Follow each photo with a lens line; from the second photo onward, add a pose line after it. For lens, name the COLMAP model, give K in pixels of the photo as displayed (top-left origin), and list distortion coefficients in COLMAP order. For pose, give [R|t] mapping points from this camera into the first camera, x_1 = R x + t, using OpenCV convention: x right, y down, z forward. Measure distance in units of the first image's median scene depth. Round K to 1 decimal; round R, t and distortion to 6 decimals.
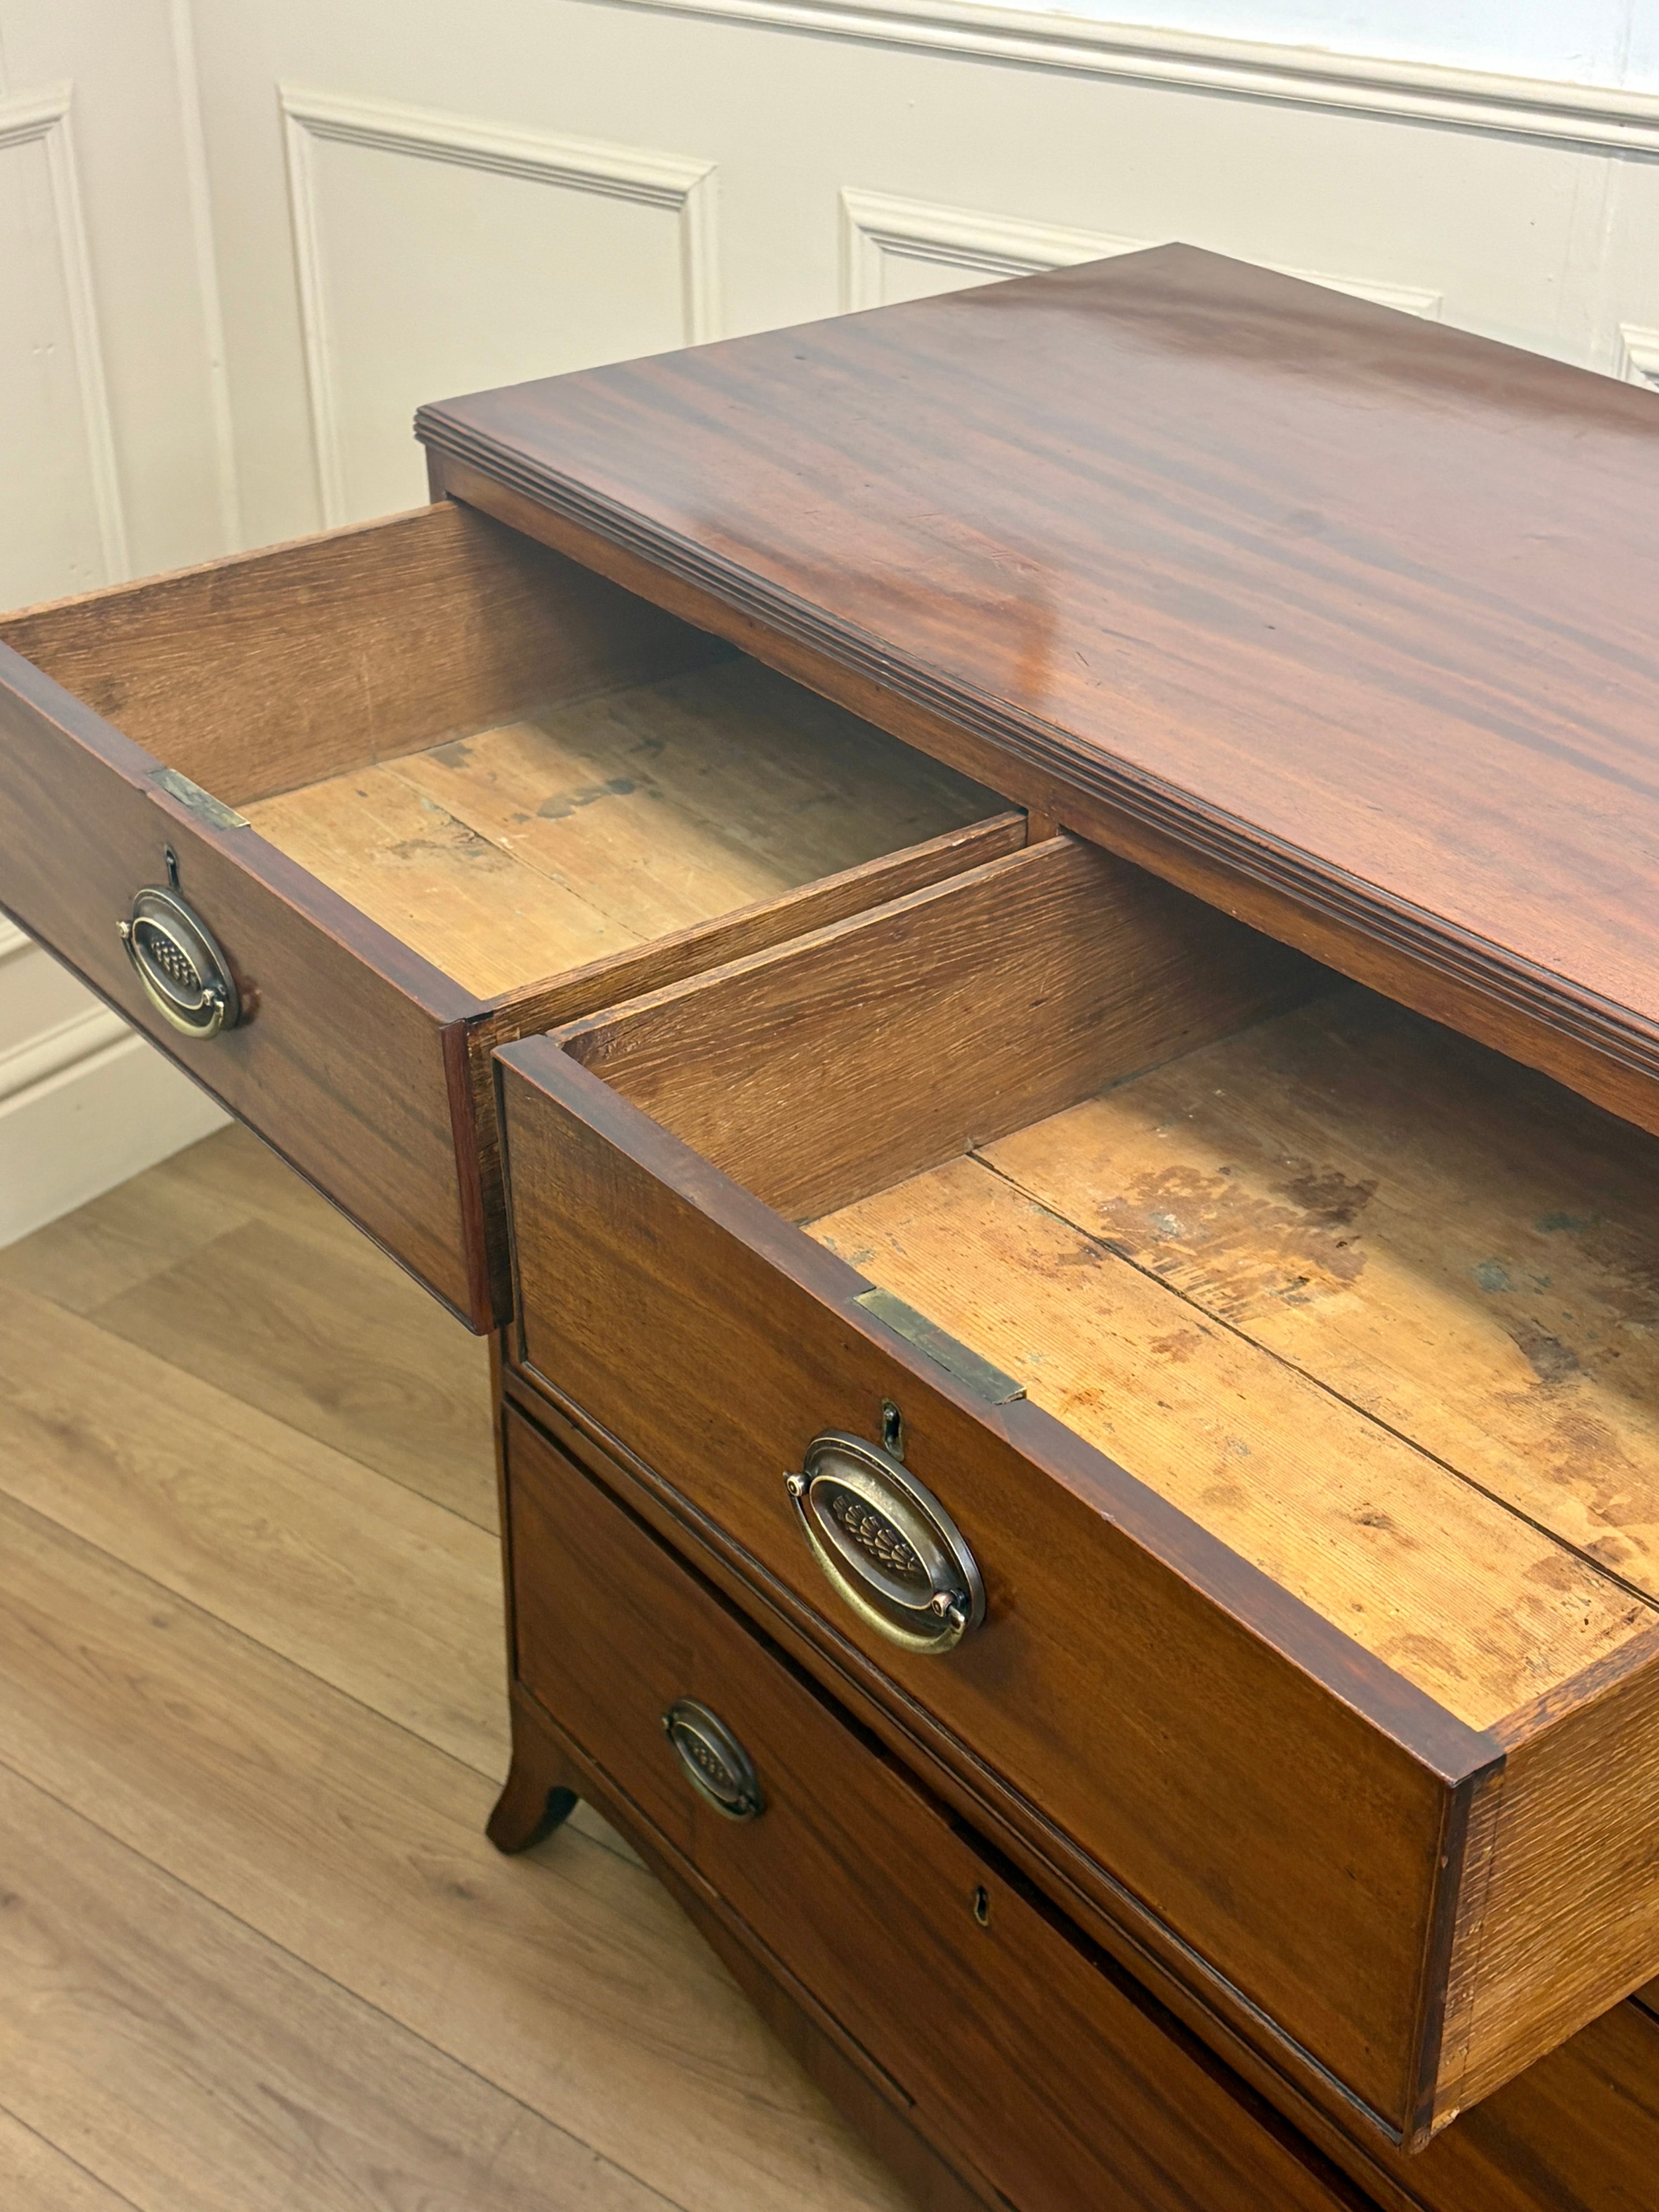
lens RADIAL K [[2976.9, 0, 829.5], [0, 2976.9, 1106.0], [0, 0, 1]] dist [0.217377, -0.862027]
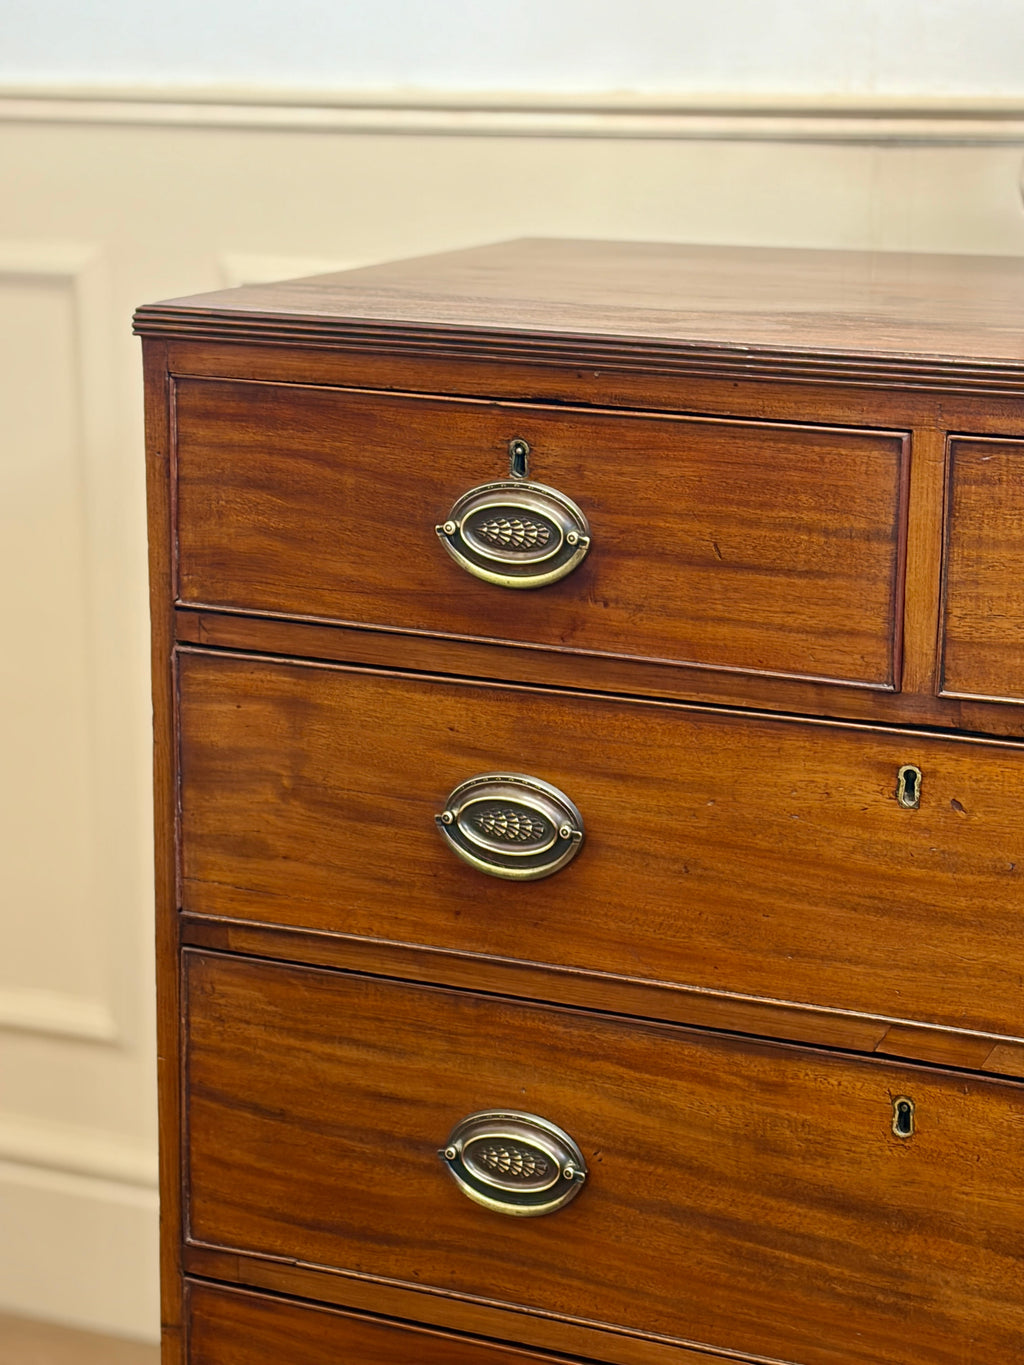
lens RADIAL K [[3253.7, 0, 482.5], [0, 3253.7, 680.1], [0, 0, 1]] dist [0.276333, -1.301893]
pose [[0.895582, -0.102918, 0.432829, -0.477699], [0.229324, 0.940463, -0.250879, 0.208337], [-0.381240, 0.323940, 0.865863, -0.084695]]
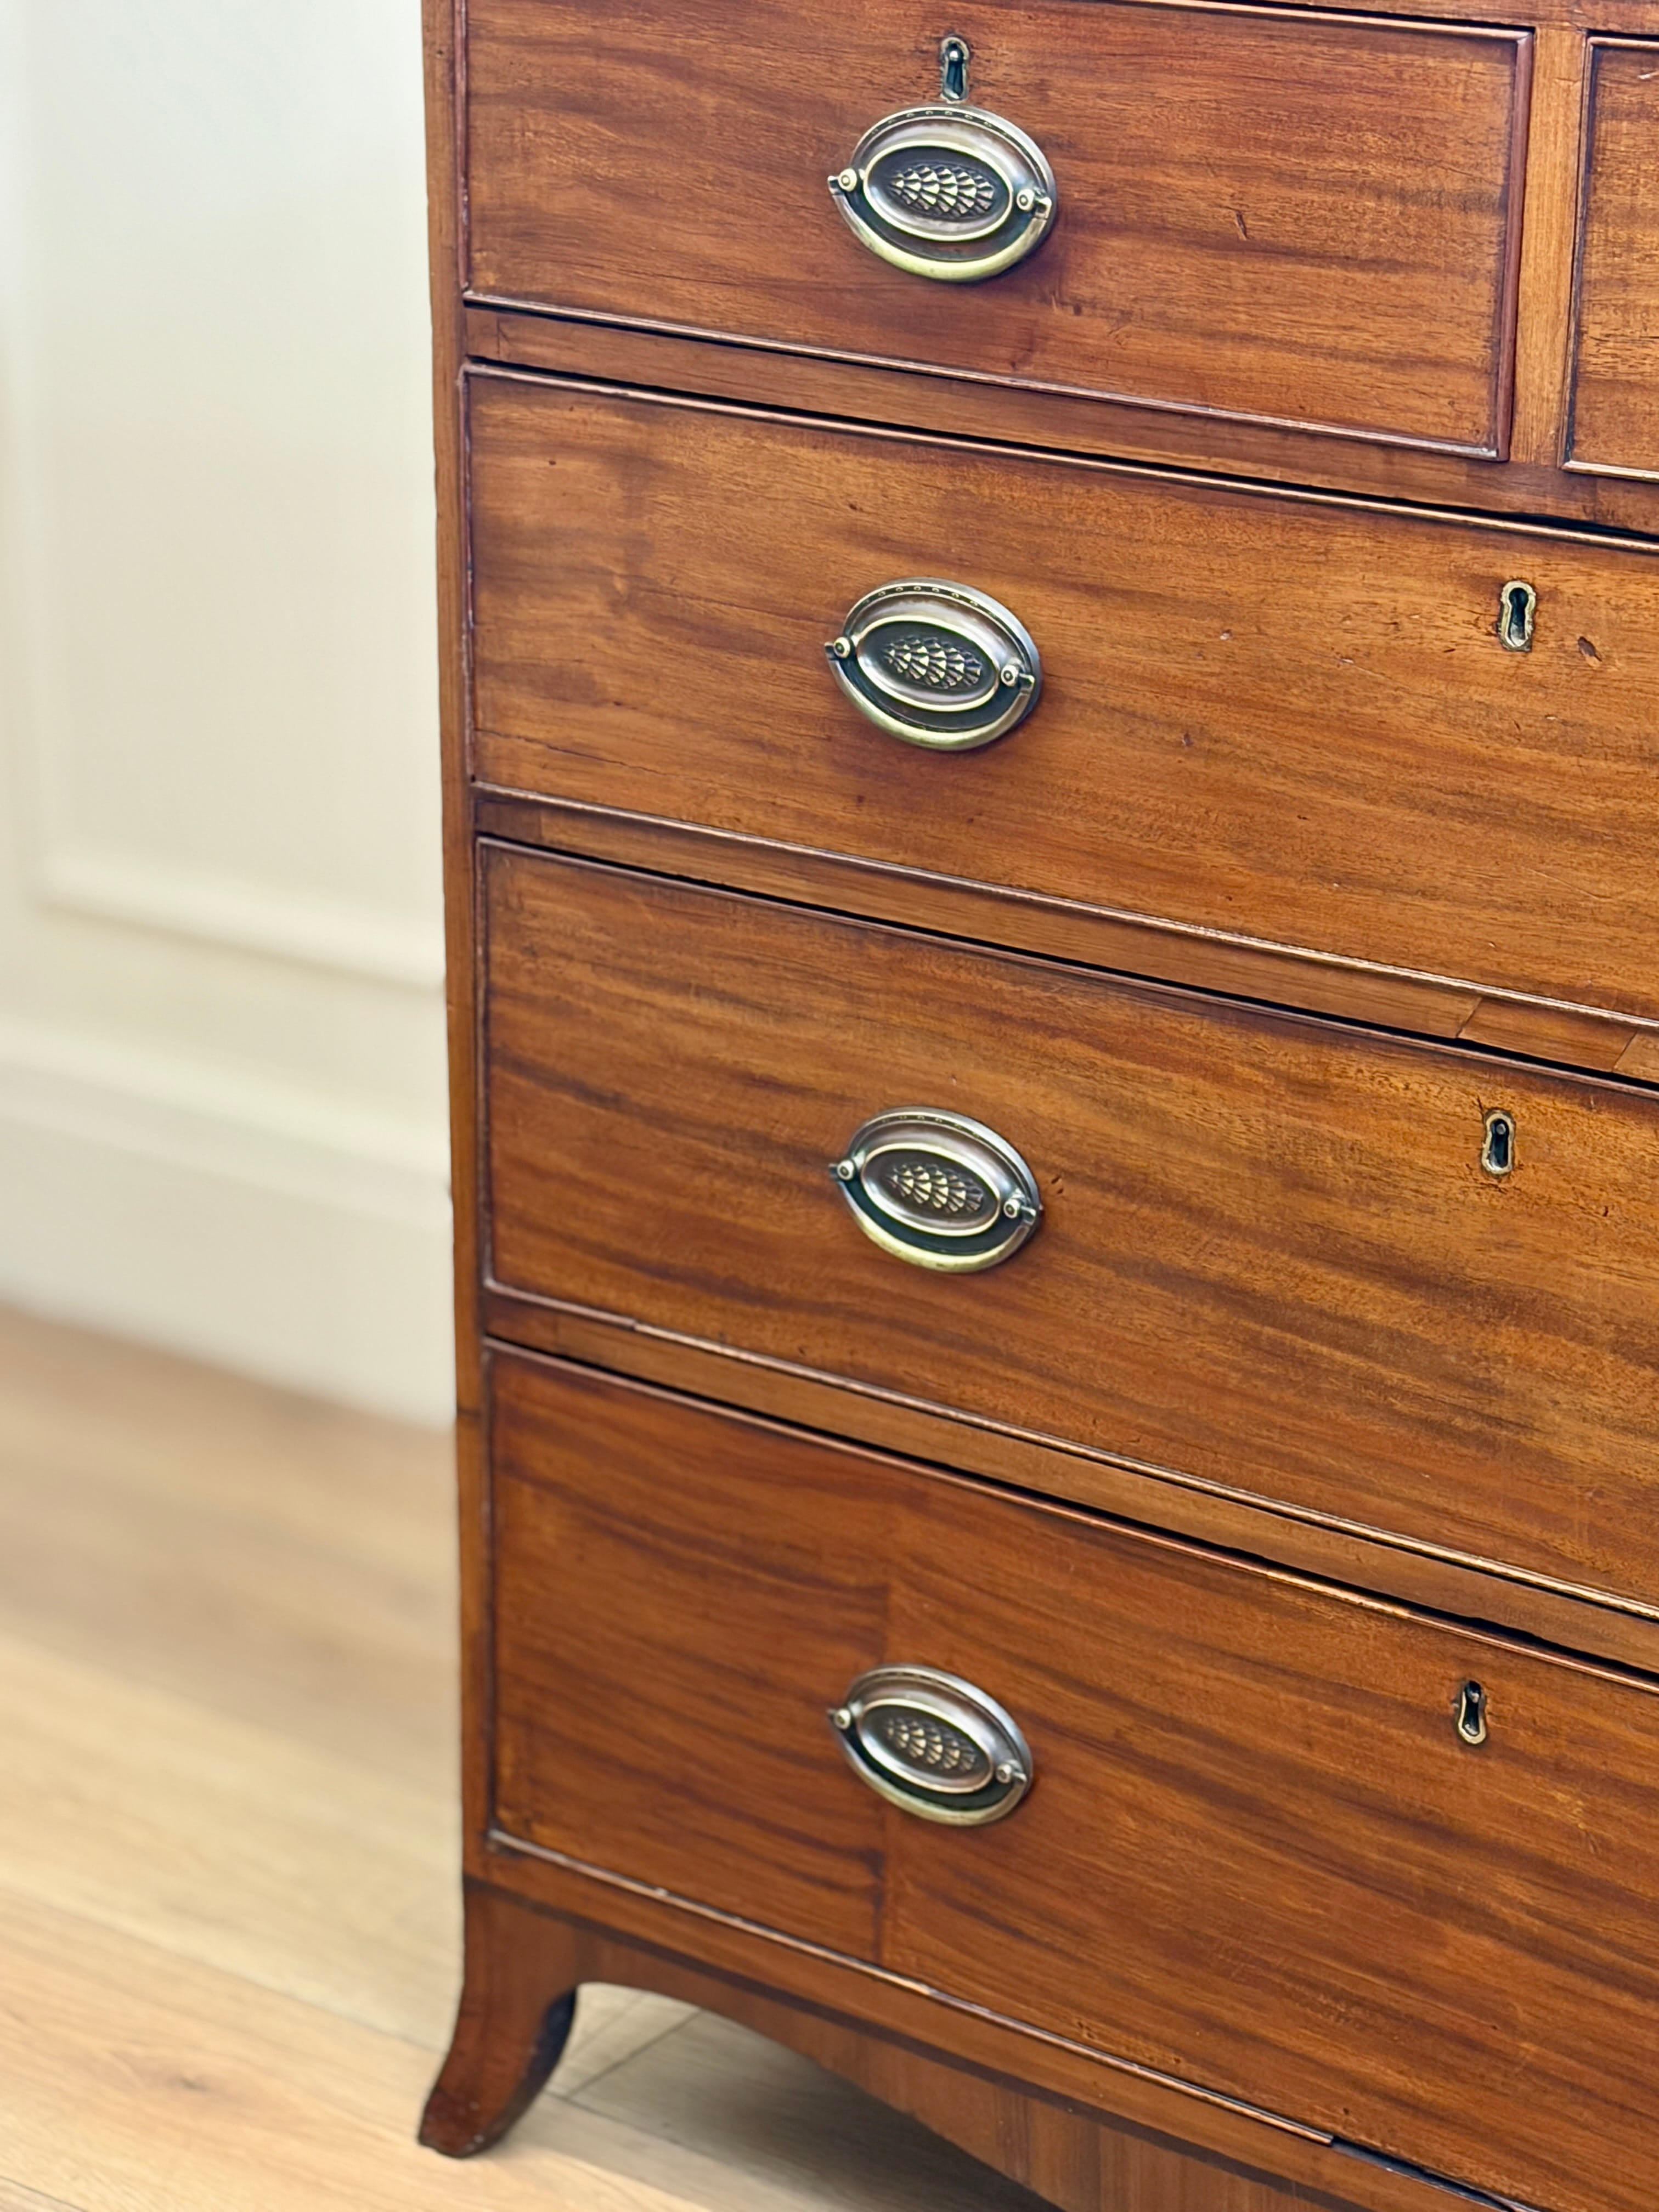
lens RADIAL K [[5272.6, 0, 781.8], [0, 5272.6, 1102.1], [0, 0, 1]] dist [0.276333, -1.301893]
pose [[0.961117, -0.095804, 0.258989, -0.343463], [0.146000, 0.972378, -0.182114, 0.269328], [-0.234388, 0.212845, 0.948556, -0.162149]]
